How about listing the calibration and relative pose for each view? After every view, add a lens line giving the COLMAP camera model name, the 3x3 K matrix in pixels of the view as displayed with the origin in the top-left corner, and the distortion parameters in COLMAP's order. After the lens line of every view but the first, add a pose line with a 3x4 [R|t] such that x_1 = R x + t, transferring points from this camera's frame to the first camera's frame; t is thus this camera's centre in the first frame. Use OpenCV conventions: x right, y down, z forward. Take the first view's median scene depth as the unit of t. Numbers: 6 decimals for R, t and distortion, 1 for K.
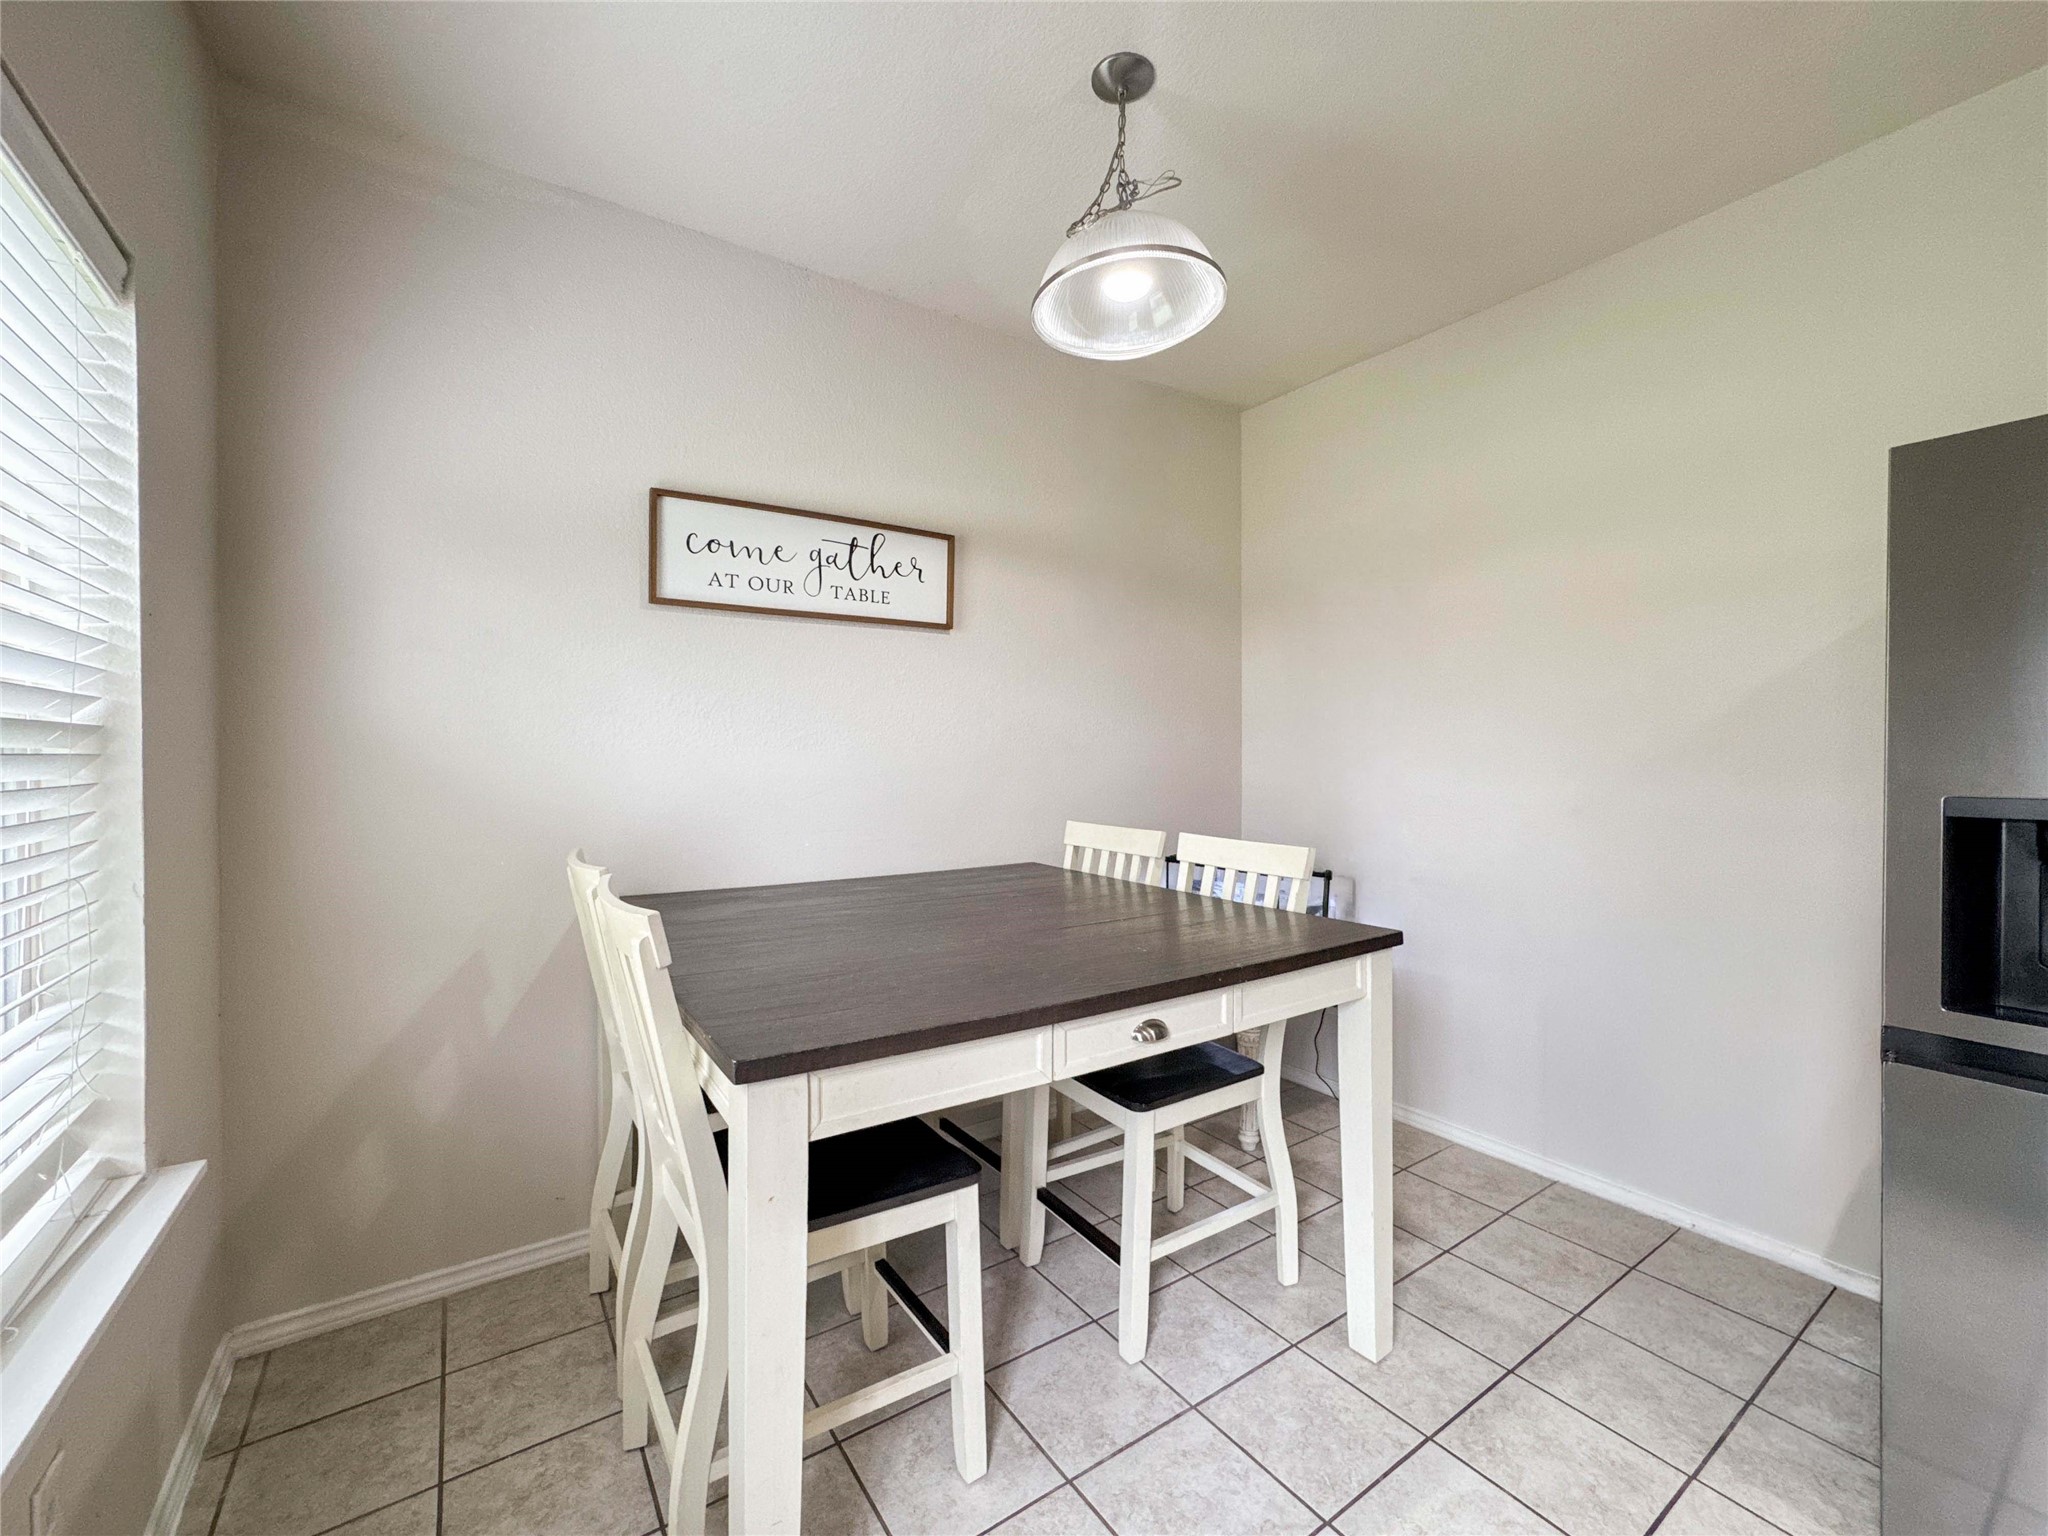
lens RADIAL K [[834.9, 0, 1024.3], [0, 834.9, 758.6], [0, 0, 1]] dist [-0.021649, 0.008141]
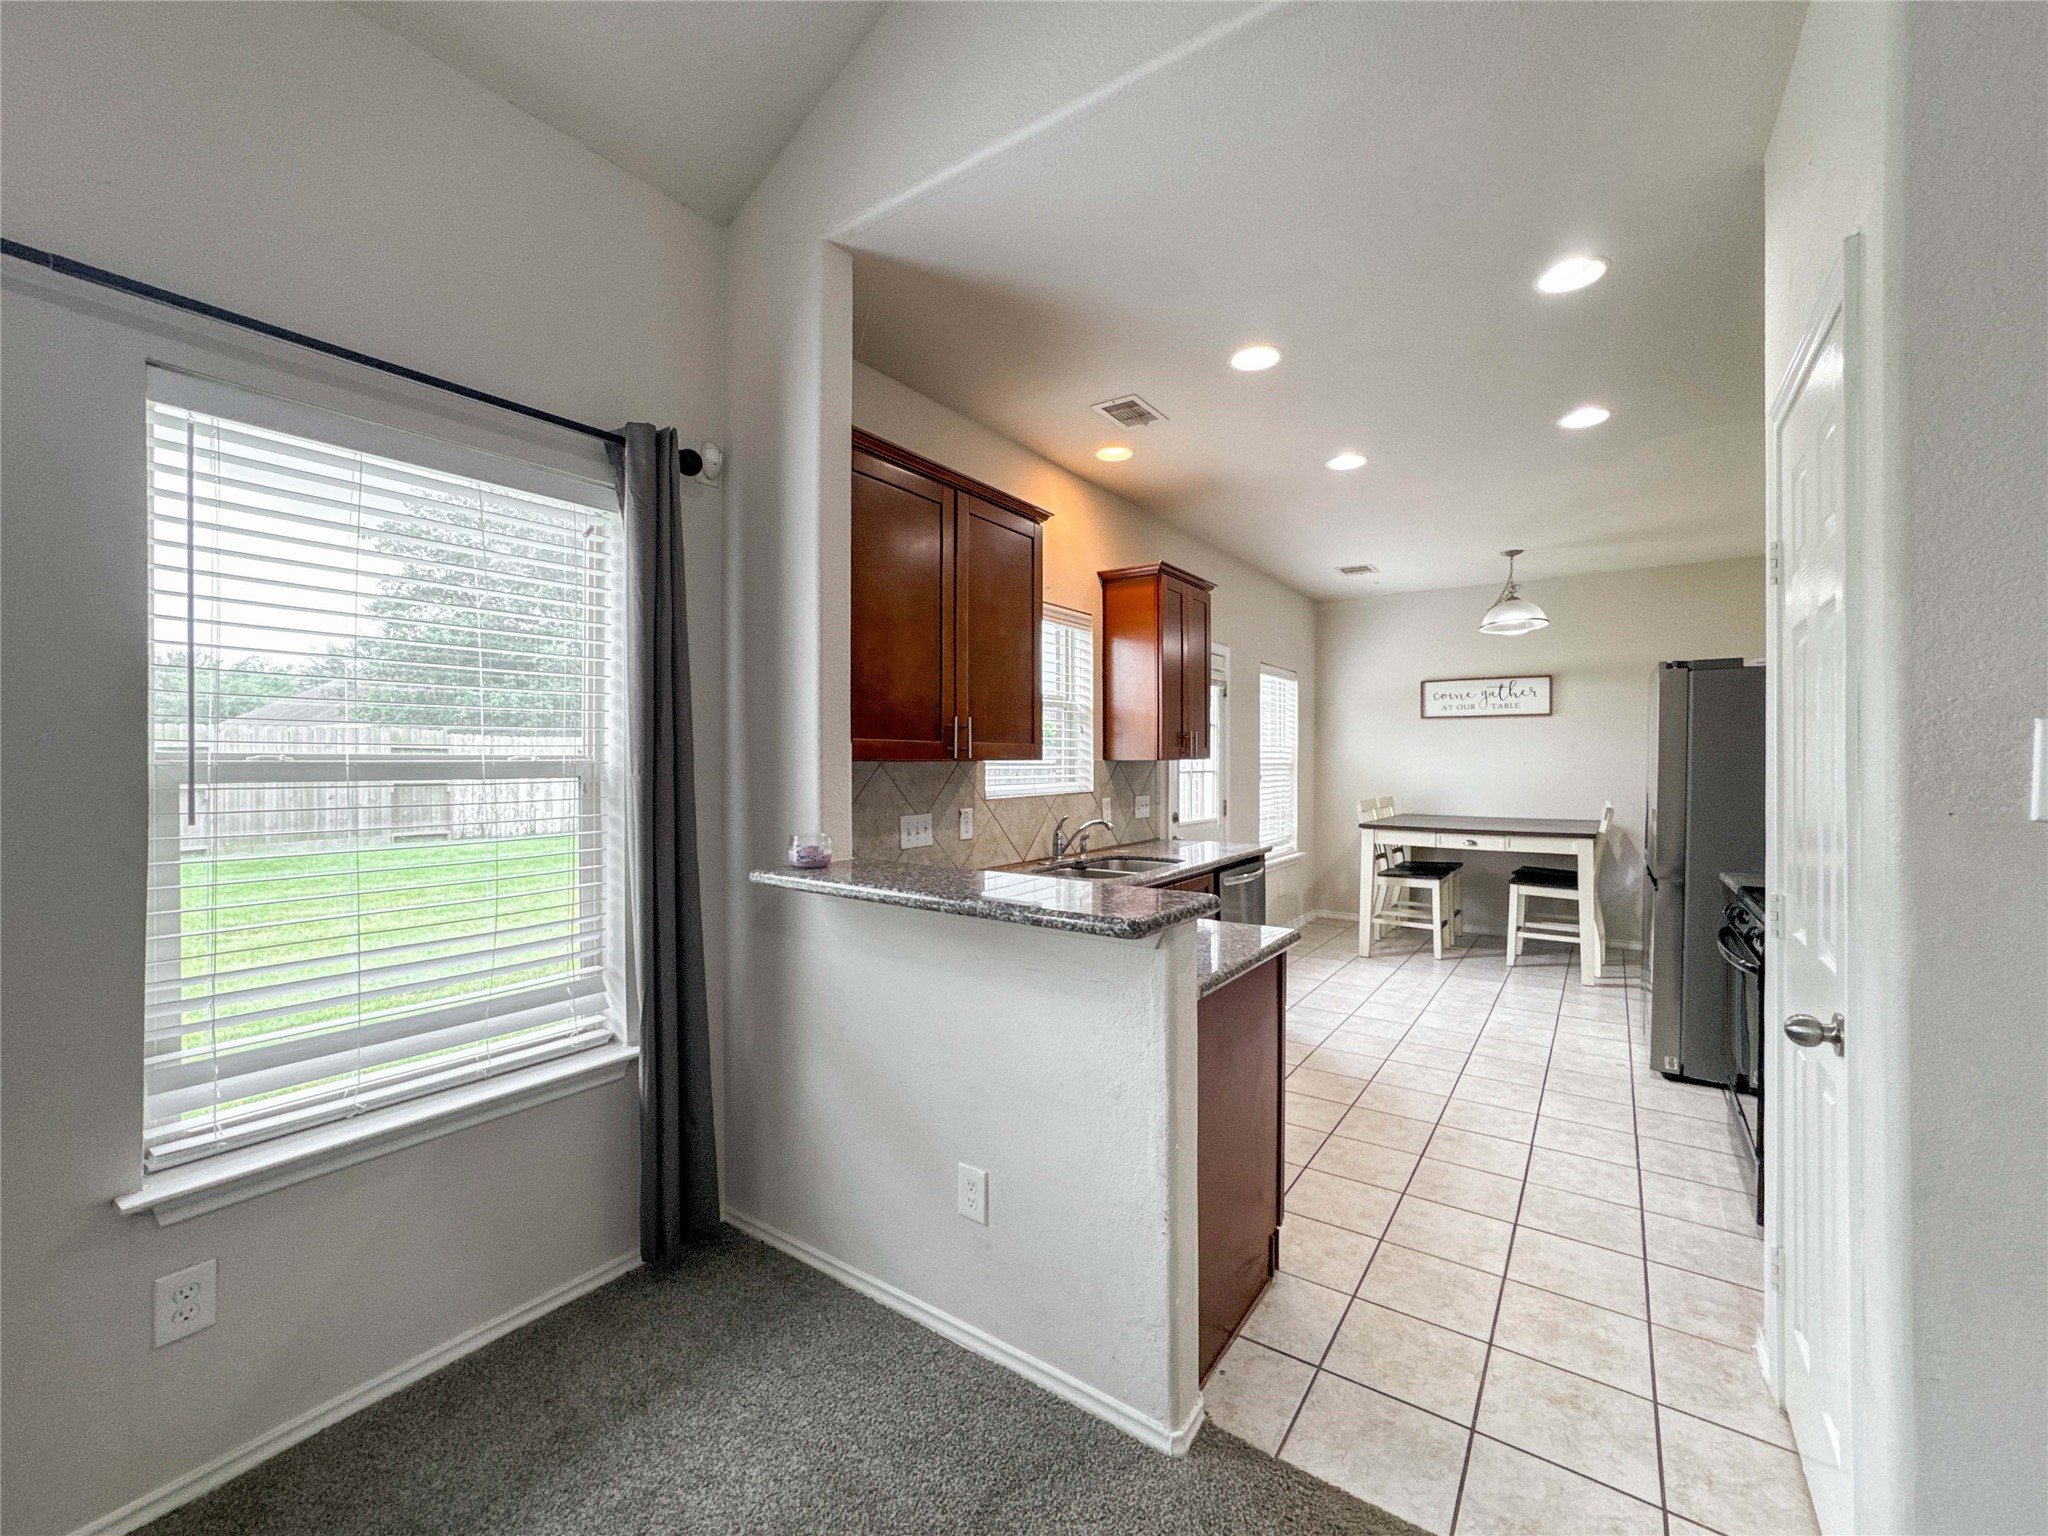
lens RADIAL K [[834.9, 0, 1012.6], [0, 834.9, 764.0], [0, 0, 1]] dist [-0.021649, 0.008141]
pose [[0.339484, 0.002748, -0.940608, 1.730834], [-0.000648, 0.999996, 0.002688, -0.026945], [0.940611, -0.000303, 0.339485, -1.310676]]
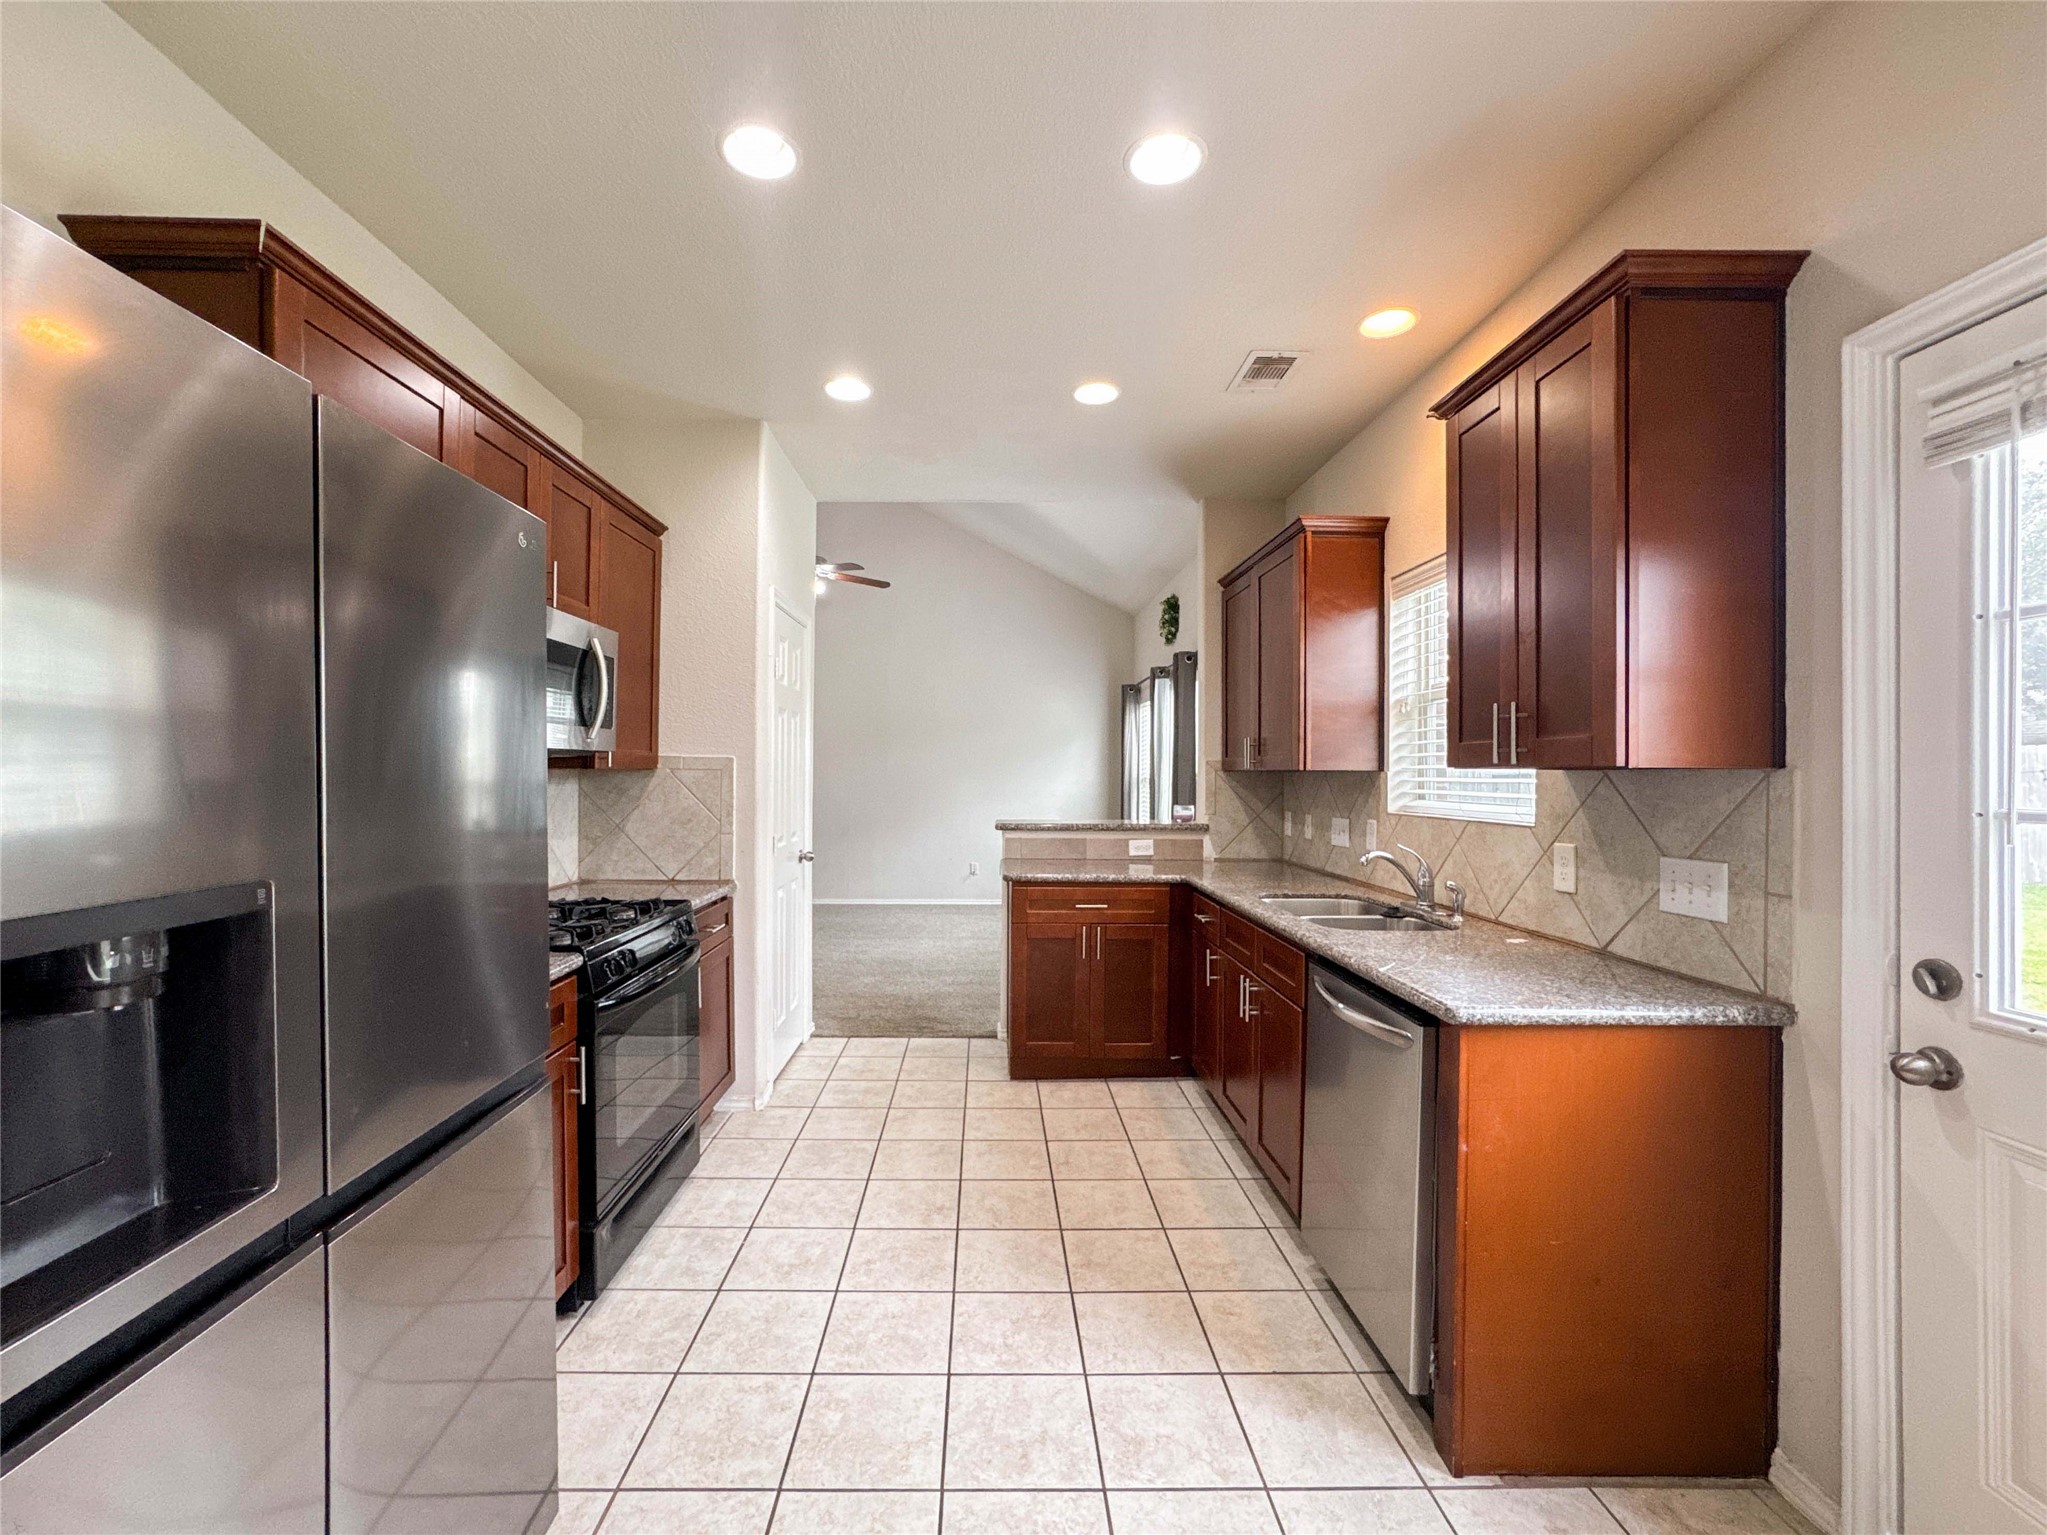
lens RADIAL K [[834.5, 0, 1021.8], [0, 834.5, 773.3], [0, 0, 1]] dist [-0.021649, 0.008141]
pose [[-0.850690, -0.003899, 0.525653, 0.186484], [-0.004535, 0.999990, 0.000078, -0.023212], [-0.525648, -0.002317, -0.850699, 0.525004]]
